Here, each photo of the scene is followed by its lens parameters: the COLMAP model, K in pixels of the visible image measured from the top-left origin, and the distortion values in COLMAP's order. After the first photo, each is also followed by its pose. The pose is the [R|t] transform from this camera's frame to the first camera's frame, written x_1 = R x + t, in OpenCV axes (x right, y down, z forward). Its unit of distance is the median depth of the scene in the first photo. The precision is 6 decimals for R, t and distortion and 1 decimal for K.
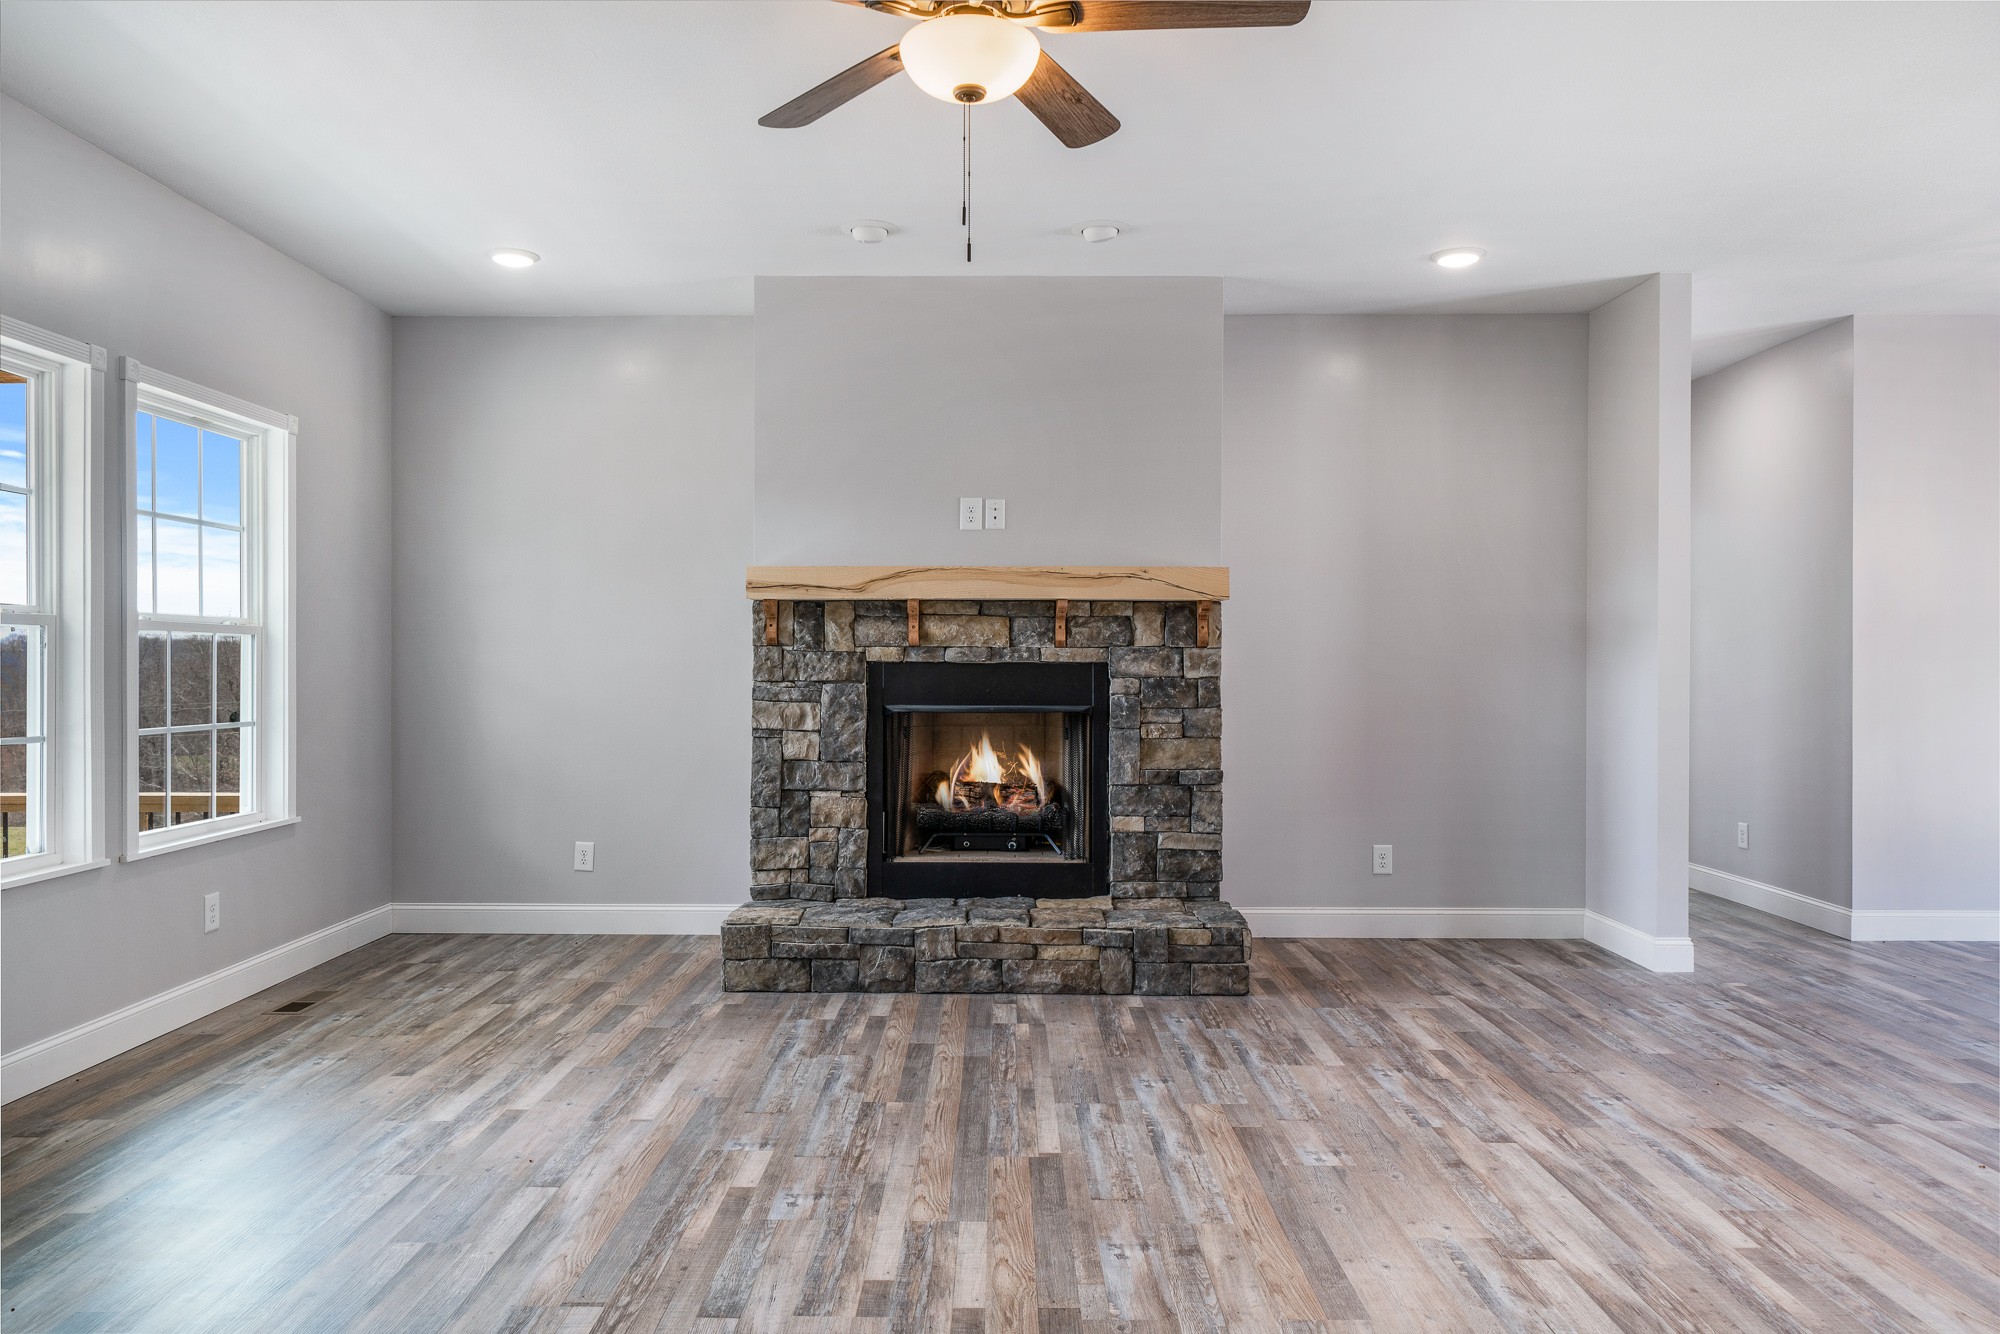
lens RADIAL K [[1322.3, 0, 1000.0], [0, 1322.3, 667.0], [0, 0, 1]] dist [0.000239, -0.000550]
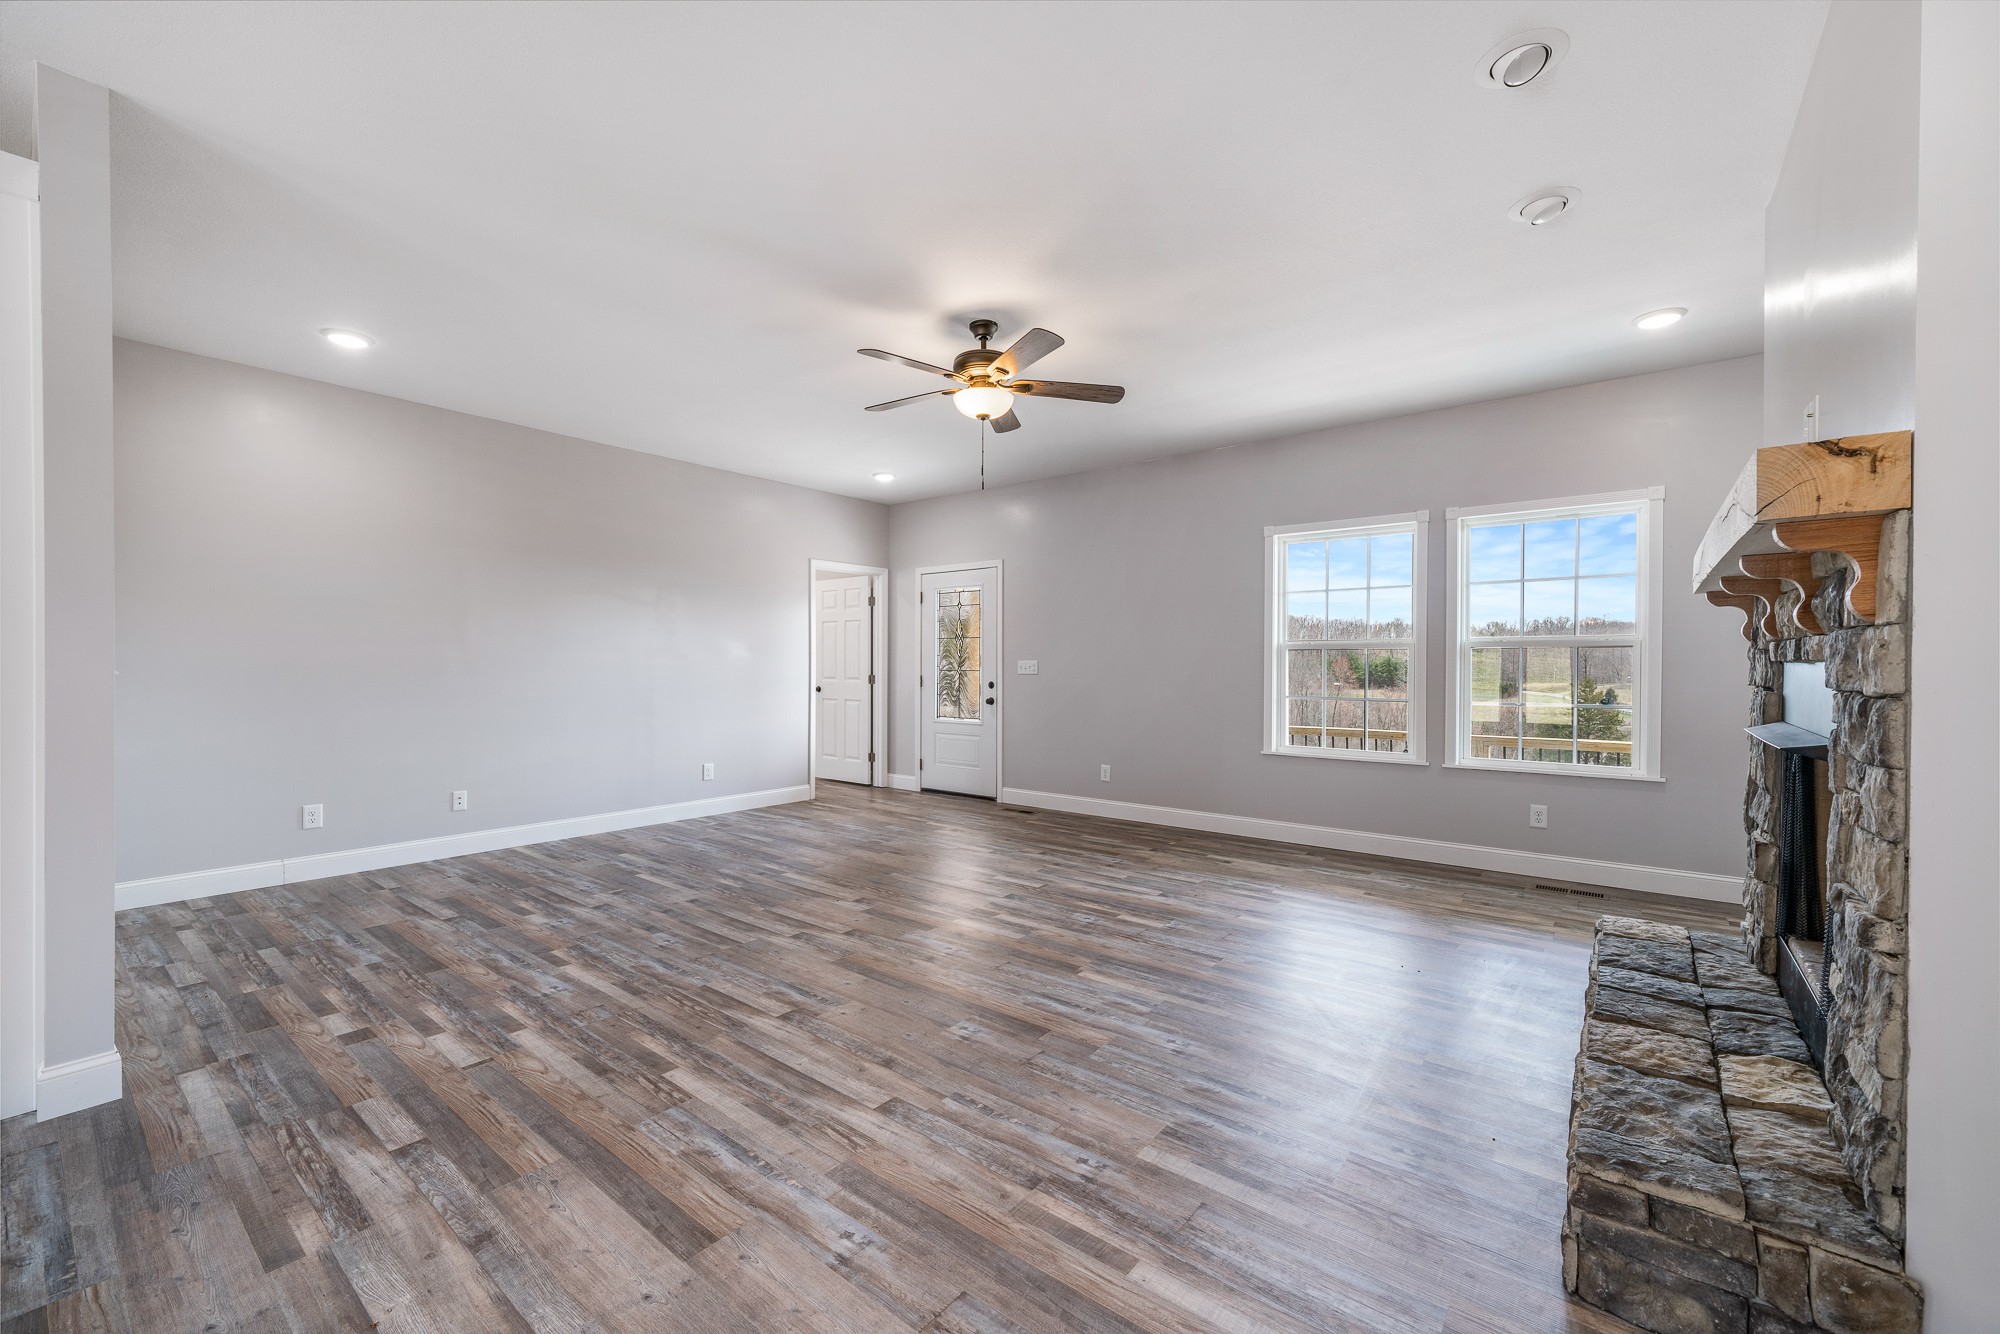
lens RADIAL K [[831.1, 0, 1000.0], [0, 831.1, 667.0], [0, 0, 1]] dist [-0.015950, 0.000627]
pose [[-0.618338, -0.000172, -0.785912, 0.543330], [-0.005110, 0.999980, 0.003802, -0.001771], [0.785896, 0.006367, -0.618326, 0.949594]]
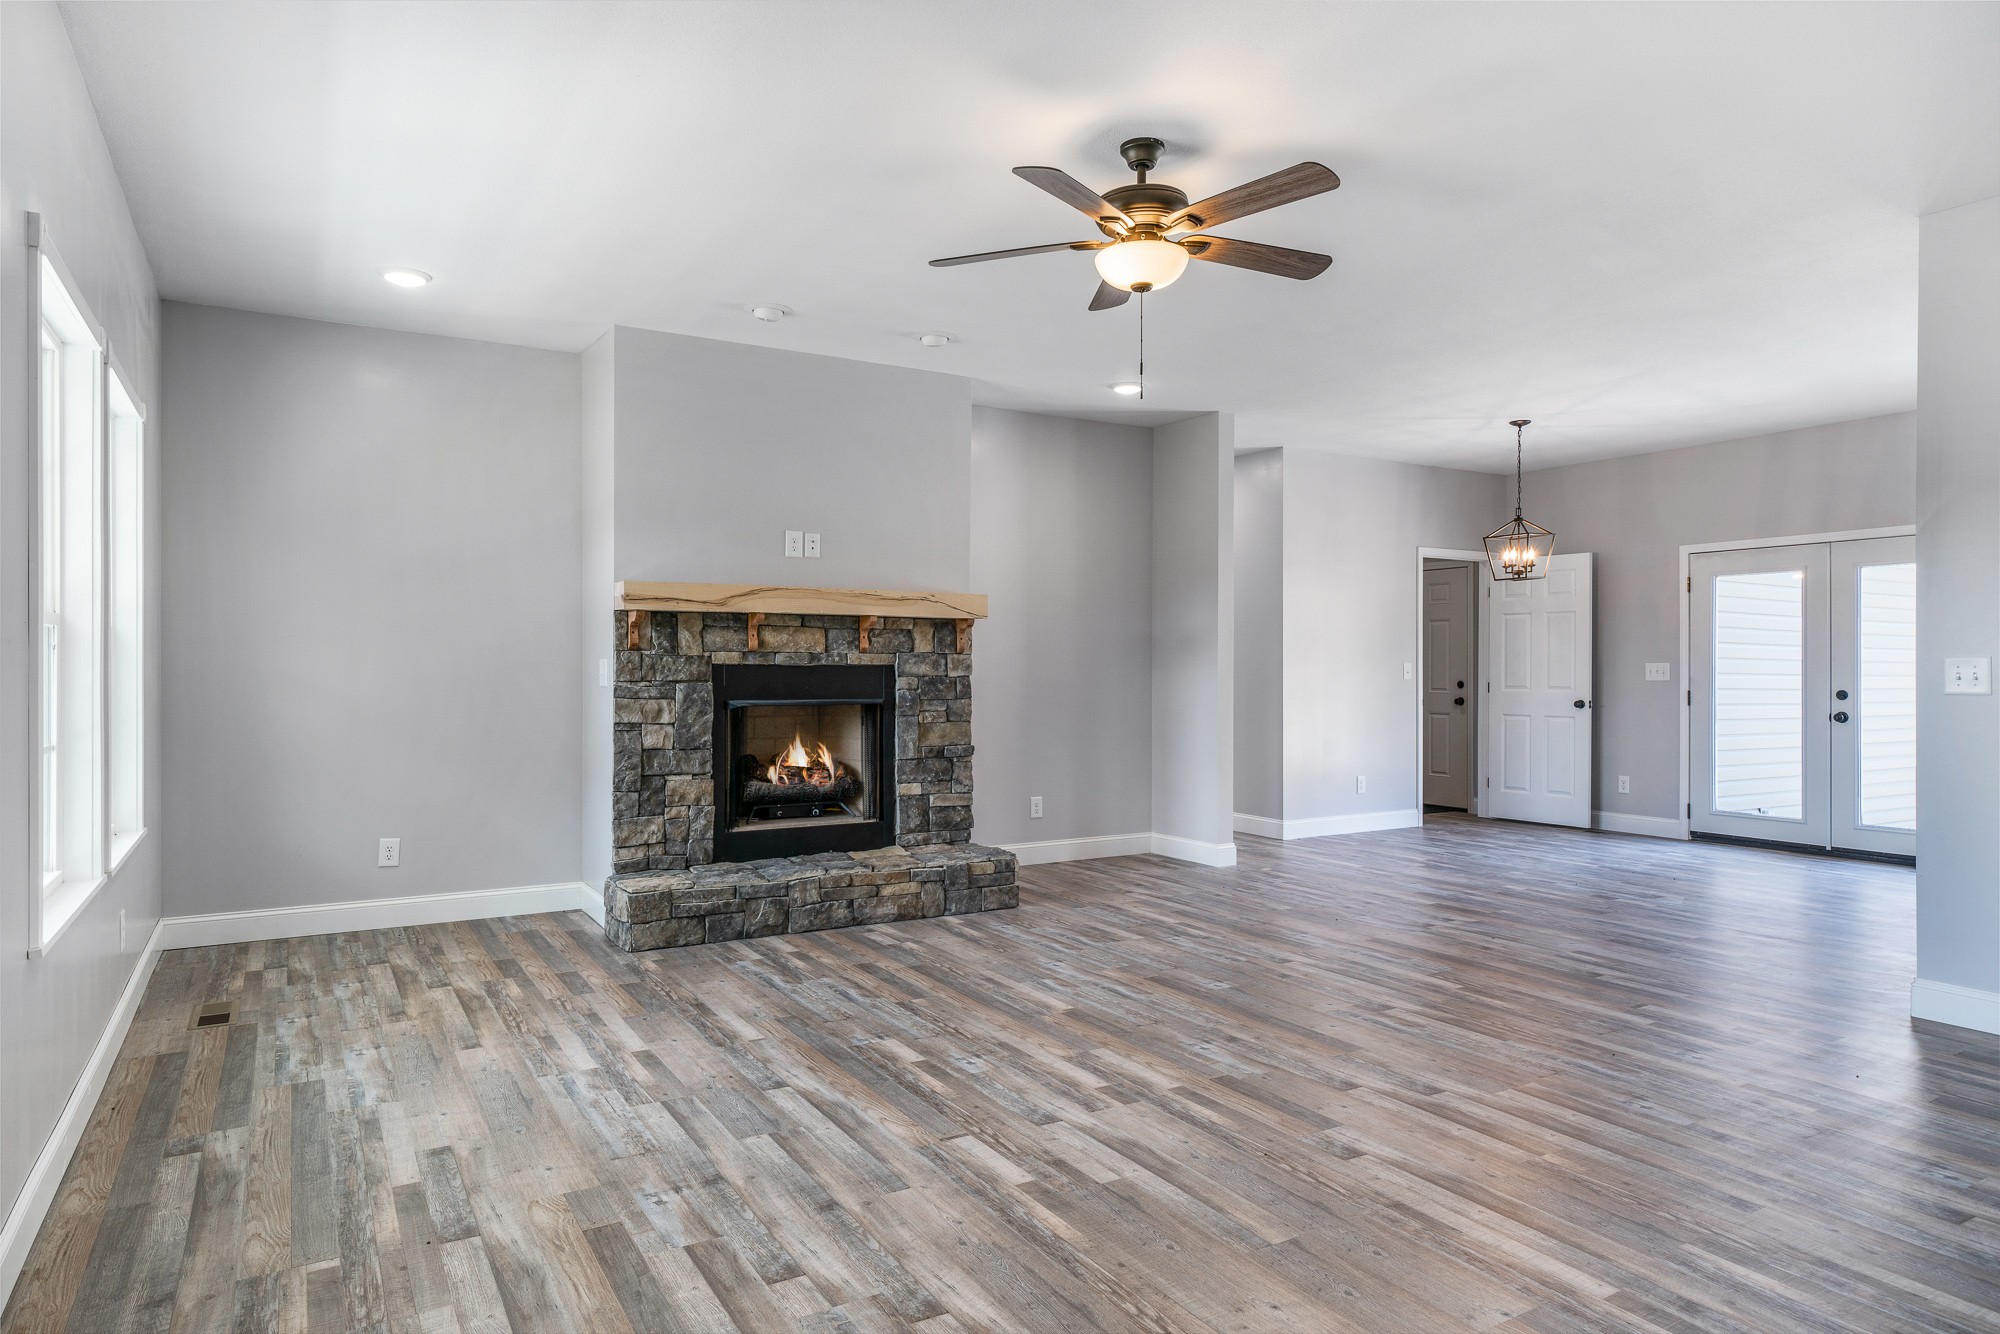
lens RADIAL K [[1155.5, 0, 1000.0], [0, 1155.5, 667.0], [0, 0, 1]] dist [0.001102, -0.000479]
pose [[0.859370, -0.000605, 0.511354, -0.410607], [0.000861, 1.000000, -0.000265, -0.001081], [-0.511354, 0.000668, 0.859370, -0.022124]]
